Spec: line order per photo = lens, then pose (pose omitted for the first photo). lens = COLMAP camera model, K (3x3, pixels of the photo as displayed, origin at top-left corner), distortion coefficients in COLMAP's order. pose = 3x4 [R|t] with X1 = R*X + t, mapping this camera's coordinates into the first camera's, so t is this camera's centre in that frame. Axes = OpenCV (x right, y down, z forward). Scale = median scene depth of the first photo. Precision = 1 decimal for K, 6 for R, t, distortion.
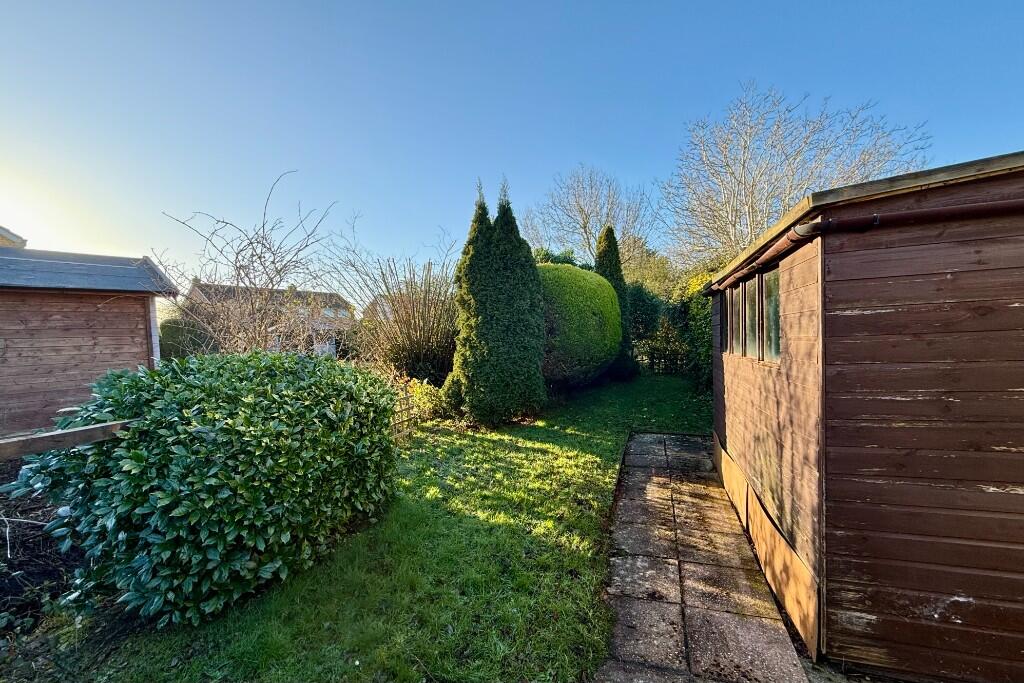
lens RADIAL K [[410.8, 0, 505.8], [0, 410.8, 362.6], [0, 0, 1]] dist [-0.000717, -0.000146]
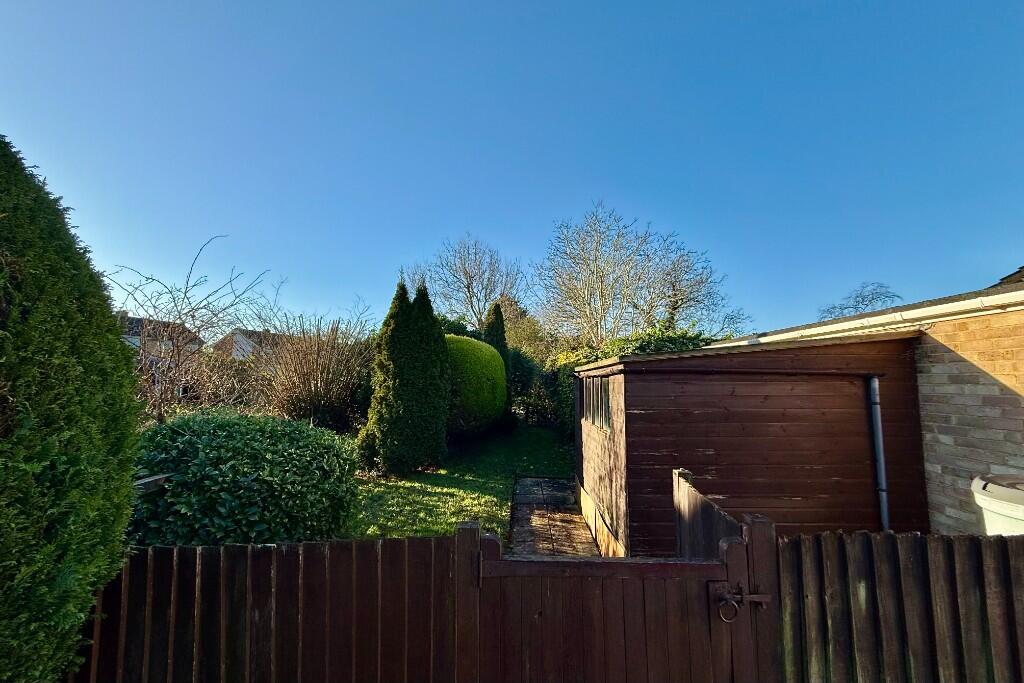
lens RADIAL K [[410.8, 0, 510.7], [0, 410.8, 347.3], [0, 0, 1]] dist [-0.000717, -0.000146]
pose [[0.949423, 0.070491, 0.305984, -0.162864], [-0.024517, 0.988142, -0.151570, -0.043552], [-0.313040, 0.136402, 0.939894, -0.307083]]
